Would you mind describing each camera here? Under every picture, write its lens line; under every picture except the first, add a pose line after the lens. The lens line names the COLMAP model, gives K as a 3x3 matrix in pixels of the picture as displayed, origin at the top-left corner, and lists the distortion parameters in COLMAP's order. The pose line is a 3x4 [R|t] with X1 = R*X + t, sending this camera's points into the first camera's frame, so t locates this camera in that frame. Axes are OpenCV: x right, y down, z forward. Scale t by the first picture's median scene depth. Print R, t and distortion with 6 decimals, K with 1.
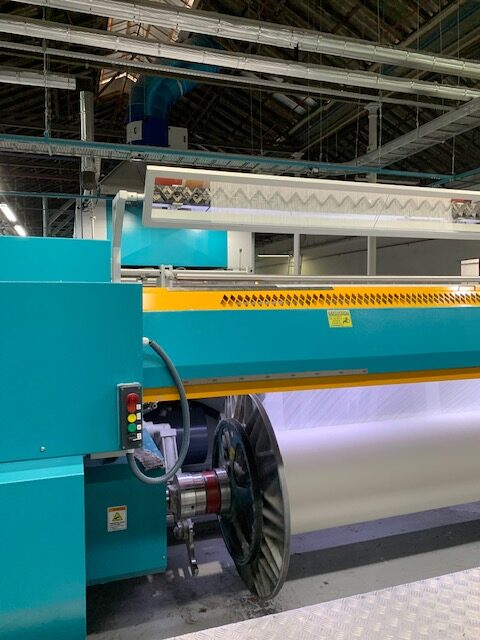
lens RADIAL K [[490.3, 0, 238.8], [0, 490.3, 317.1], [0, 0, 1]] dist [0.005540, -0.007058]
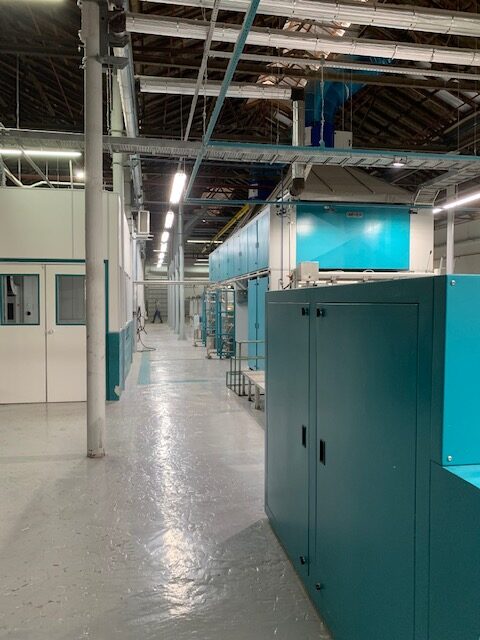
lens RADIAL K [[491.3, 0, 244.5], [0, 491.3, 315.8], [0, 0, 1]] dist [0.027912, -0.039205]
pose [[0.989059, 0.008839, -0.147258, -0.177423], [-0.010285, 0.999906, -0.009060, 0.003783], [0.147164, 0.010476, 0.989057, -0.029352]]
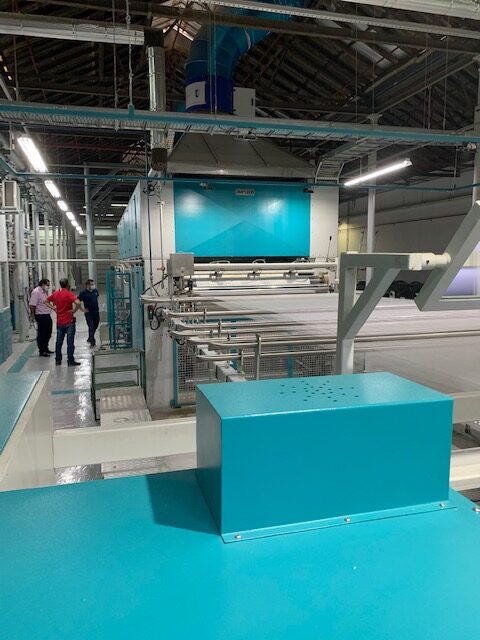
lens RADIAL K [[491.3, 0, 240.1], [0, 491.3, 318.5], [0, 0, 1]] dist [0.027912, -0.039205]
pose [[0.998277, 0.003220, -0.058590, -0.082185], [0.001186, 0.997182, 0.075009, -0.050140], [0.058667, -0.074949, 0.995460, 0.110846]]
